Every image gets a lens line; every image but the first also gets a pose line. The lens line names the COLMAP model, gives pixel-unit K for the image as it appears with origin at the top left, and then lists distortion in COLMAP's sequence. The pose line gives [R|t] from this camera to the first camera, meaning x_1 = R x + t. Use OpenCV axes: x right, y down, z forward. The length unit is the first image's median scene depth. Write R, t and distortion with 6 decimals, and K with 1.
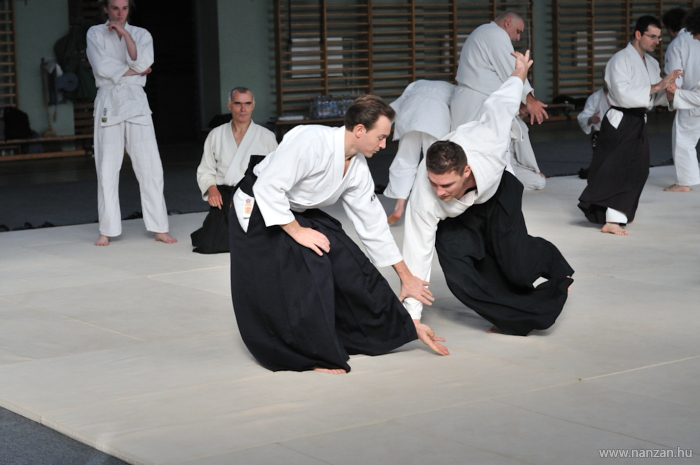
lens RADIAL K [[1590.6, 0, 347.3], [0, 1590.6, 260.6], [0, 0, 1]] dist [-0.018802, 0.000000]
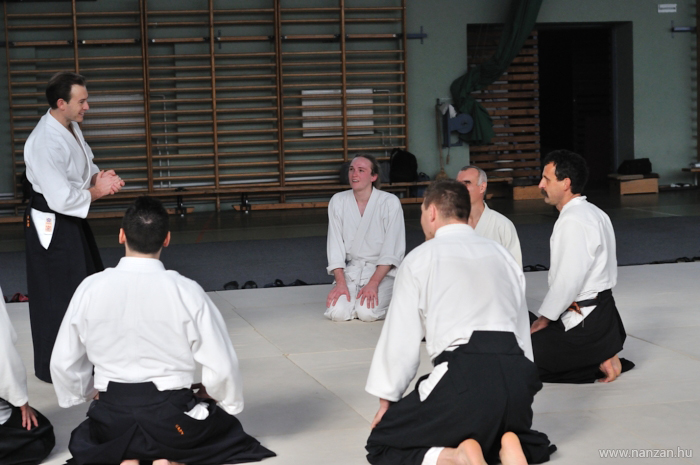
lens RADIAL K [[1590.6, 0, 355.5], [0, 1590.6, 229.7], [0, 0, 1]] dist [-0.018802, 0.000000]
pose [[0.932890, 0.032415, -0.358699, 0.106502], [-0.046824, 0.998405, -0.031554, -0.014915], [0.357104, 0.046232, 0.932920, 0.084100]]
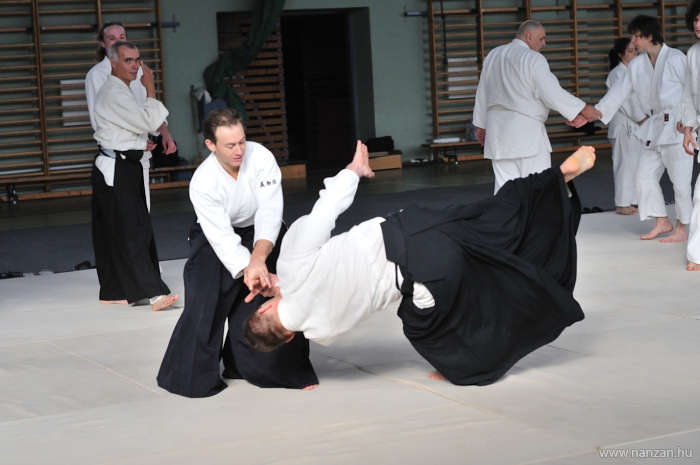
lens RADIAL K [[1590.6, 0, 346.5], [0, 1590.6, 233.2], [0, 0, 1]] dist [-0.018802, 0.000000]
pose [[0.990959, -0.011449, -0.133676, 0.034622], [0.007651, 0.999553, -0.028892, -0.005248], [0.133948, 0.027608, 0.990604, 0.030238]]
